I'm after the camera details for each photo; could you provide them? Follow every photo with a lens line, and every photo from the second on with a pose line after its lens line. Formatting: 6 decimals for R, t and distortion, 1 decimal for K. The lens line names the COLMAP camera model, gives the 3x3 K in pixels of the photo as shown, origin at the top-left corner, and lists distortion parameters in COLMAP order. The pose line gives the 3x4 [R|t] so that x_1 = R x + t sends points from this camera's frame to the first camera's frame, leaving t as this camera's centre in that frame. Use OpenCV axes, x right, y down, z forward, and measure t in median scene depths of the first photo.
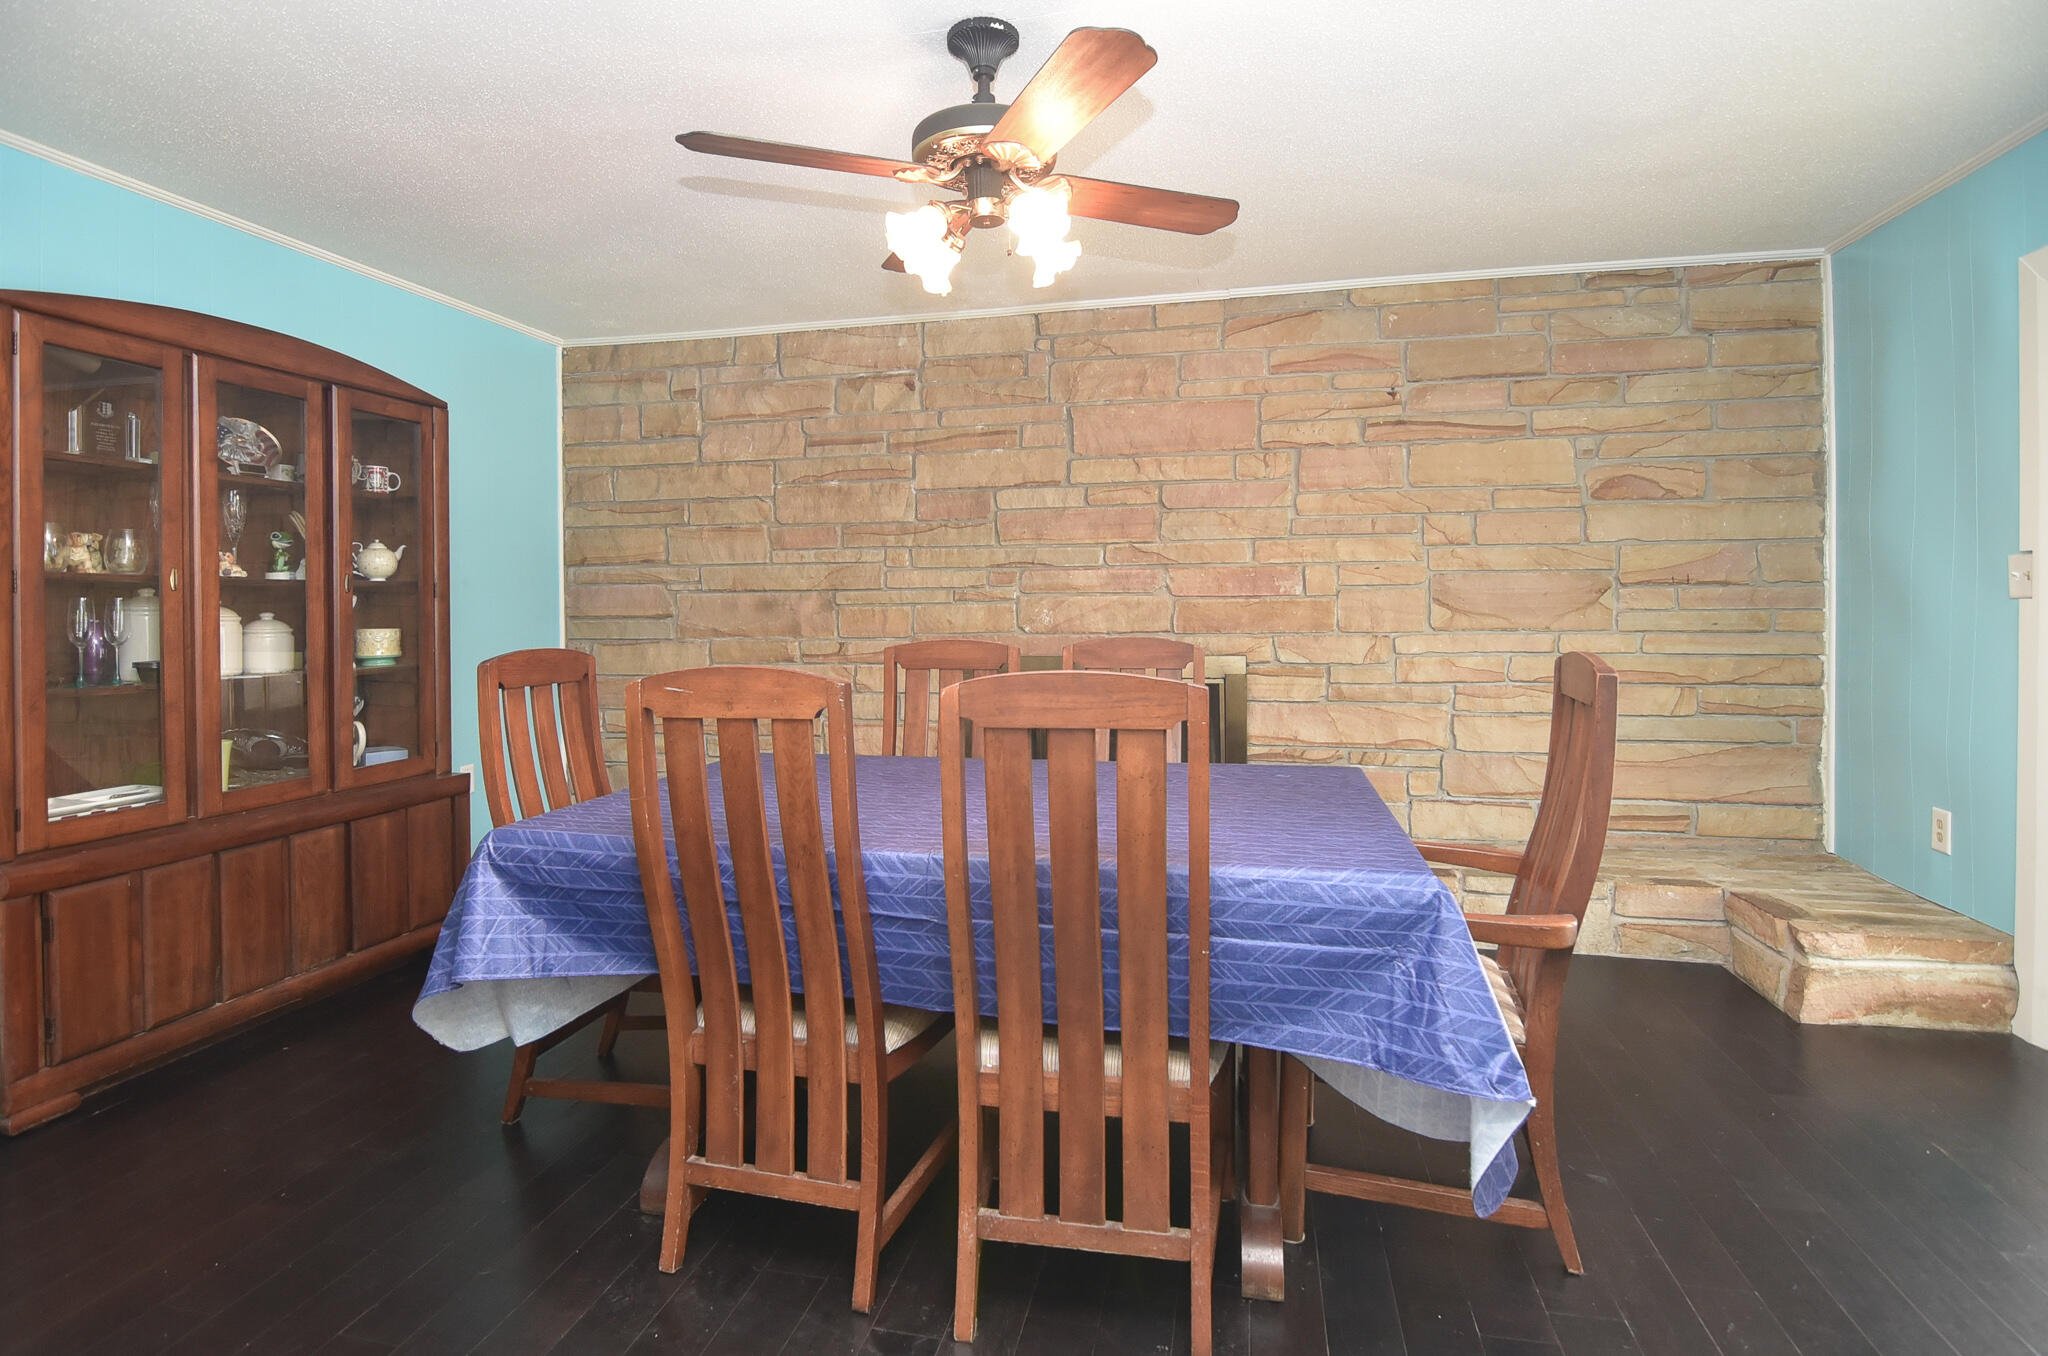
lens RADIAL K [[1009.0, 0, 1024.4], [0, 1009.0, 622.4], [0, 0, 1]] dist [0.004071, -0.017865]
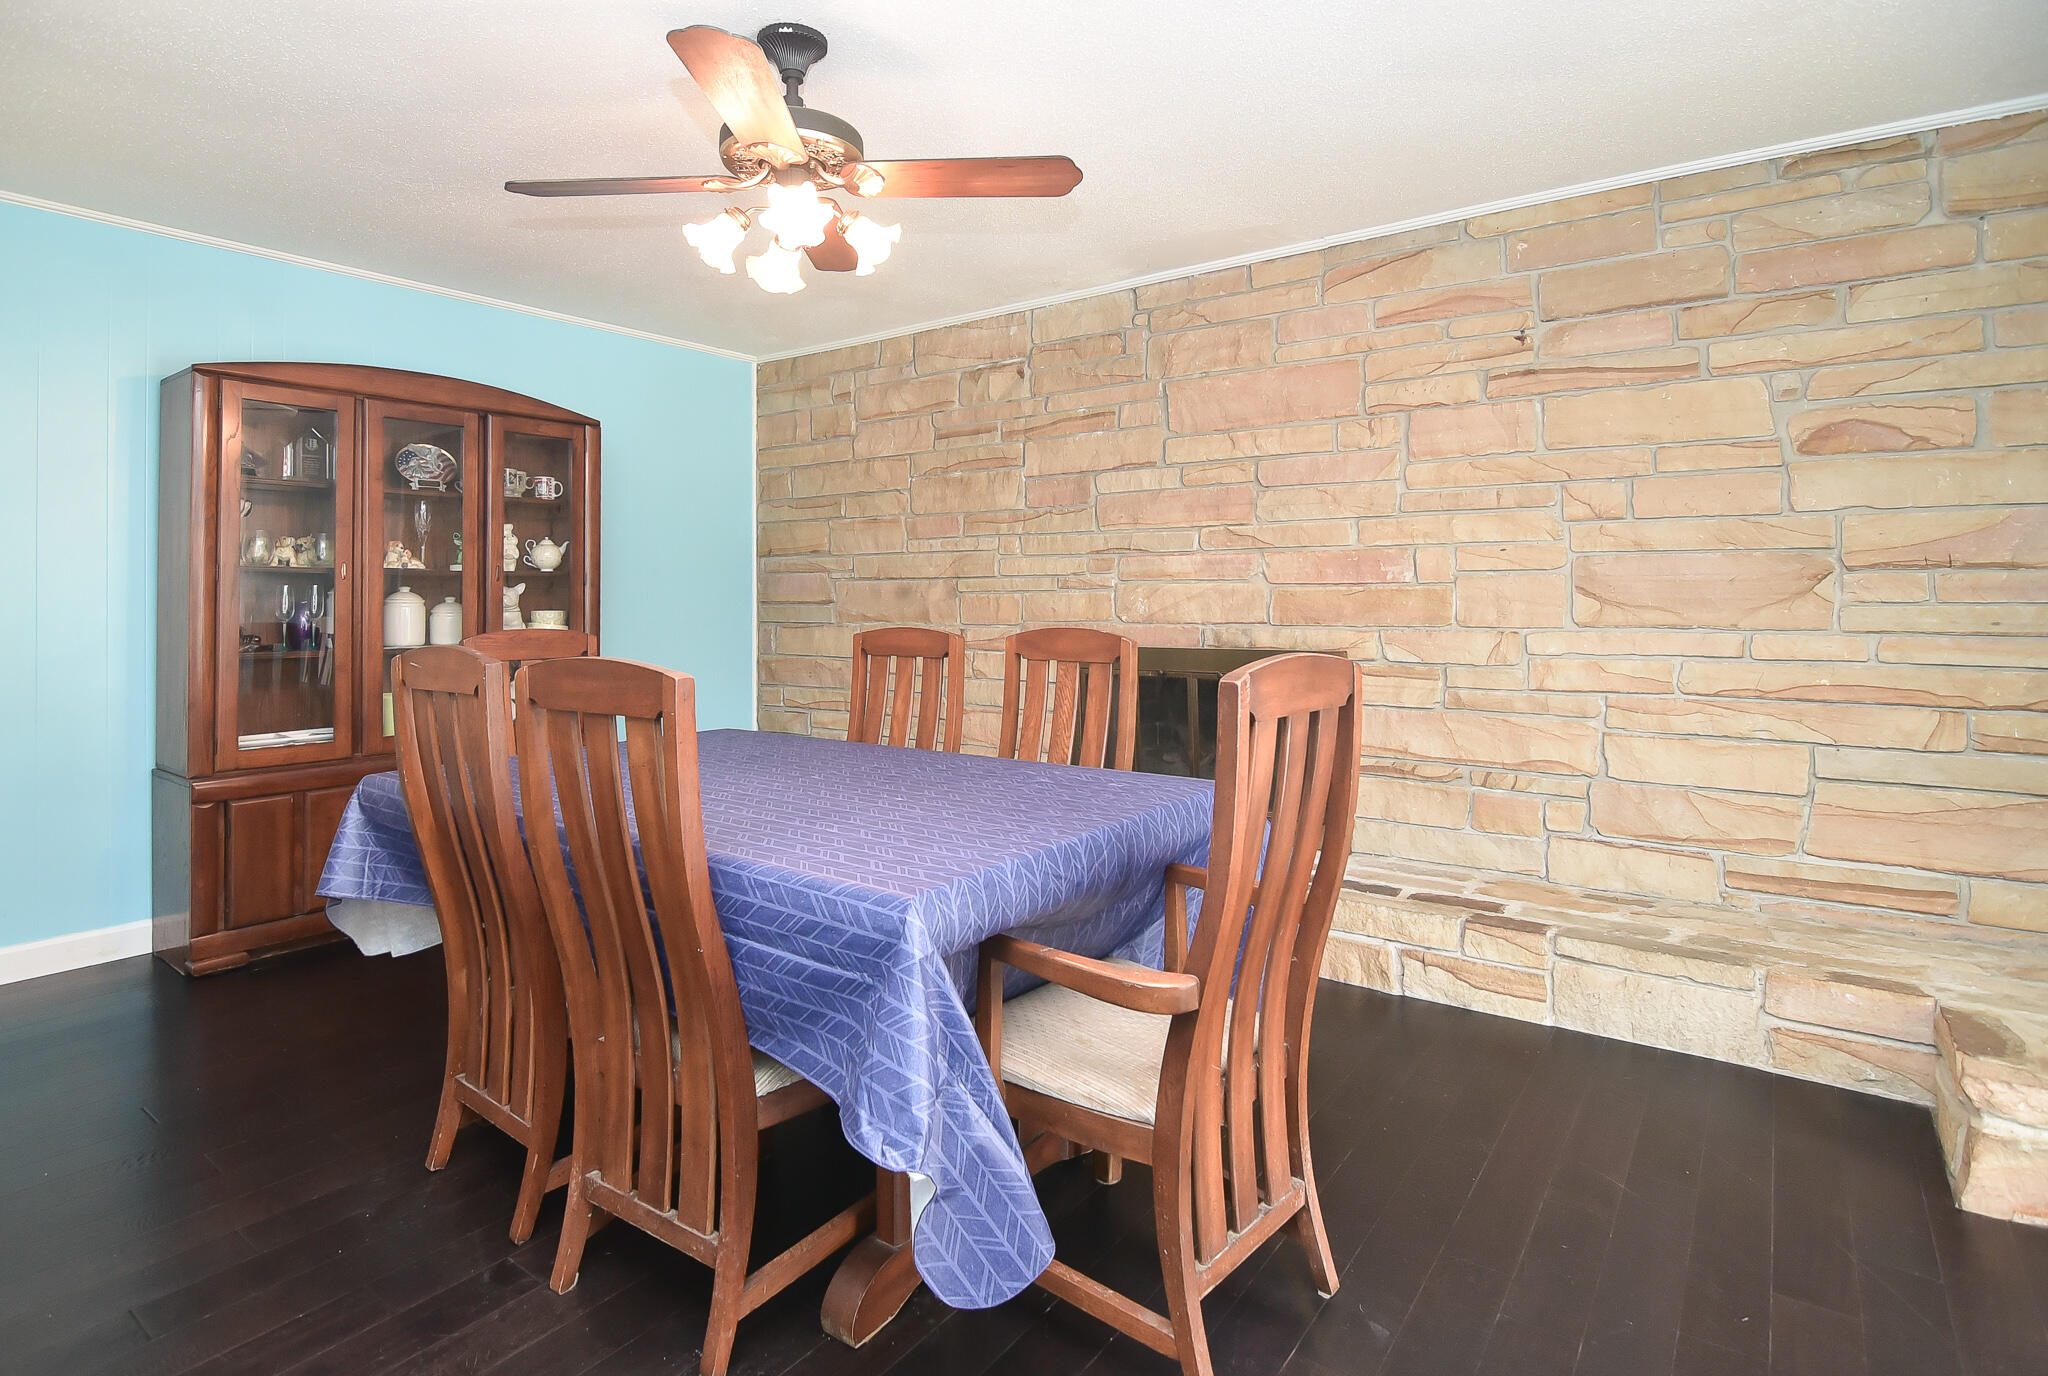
lens RADIAL K [[1027.3, 0, 1019.5], [0, 1027.3, 585.8], [0, 0, 1]] dist [-0.007792, -0.007498]
pose [[0.919702, 0.000945, -0.392617, 0.319293], [-0.010003, 0.999729, -0.021024, -0.002762], [0.392490, 0.023263, 0.919462, 0.075899]]
